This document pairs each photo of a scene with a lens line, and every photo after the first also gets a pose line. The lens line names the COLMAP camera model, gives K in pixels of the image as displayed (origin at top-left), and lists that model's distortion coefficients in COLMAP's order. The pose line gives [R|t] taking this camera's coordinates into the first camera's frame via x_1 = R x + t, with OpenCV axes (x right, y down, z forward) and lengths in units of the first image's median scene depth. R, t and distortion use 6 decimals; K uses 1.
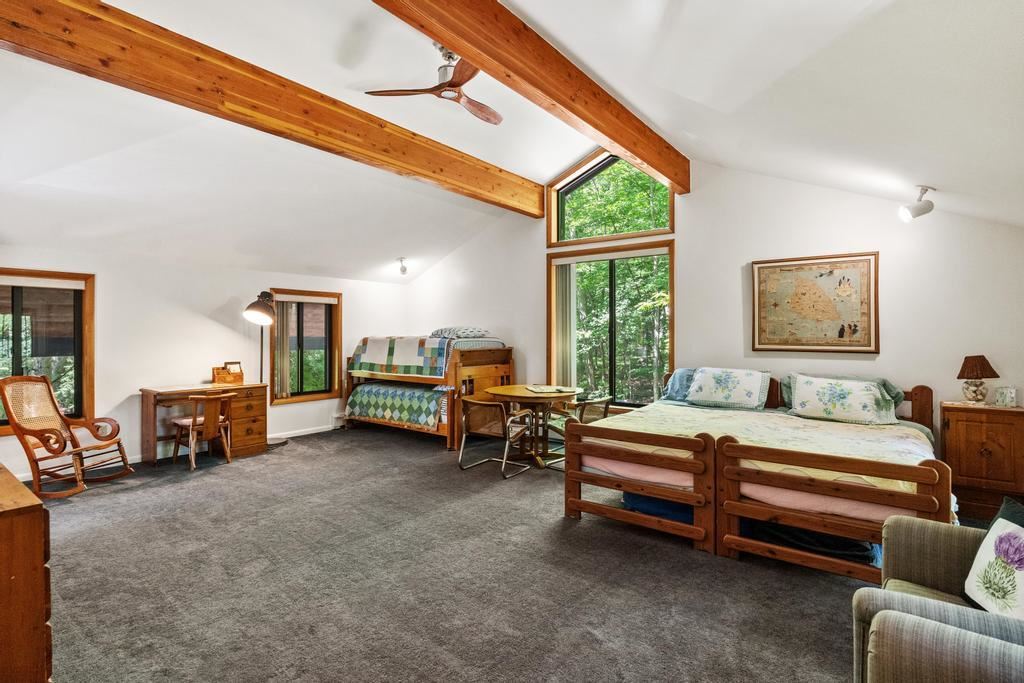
lens RADIAL K [[517.9, 0, 515.8], [0, 517.9, 331.9], [0, 0, 1]] dist [-0.003553, -0.000005]
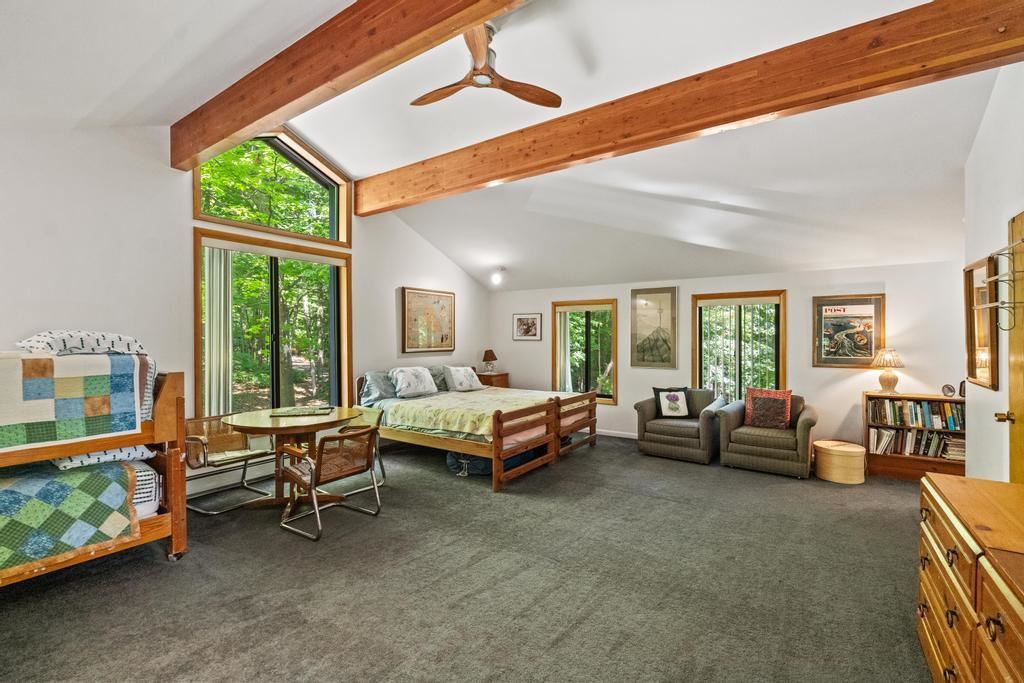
lens RADIAL K [[464.5, 0, 515.5], [0, 464.5, 343.0], [0, 0, 1]] dist [-0.004519, -0.000818]
pose [[-0.085211, -0.014309, 0.996260, -0.778885], [-0.000872, 0.999898, 0.014287, -0.007570], [-0.996363, 0.000348, -0.085215, 0.829126]]
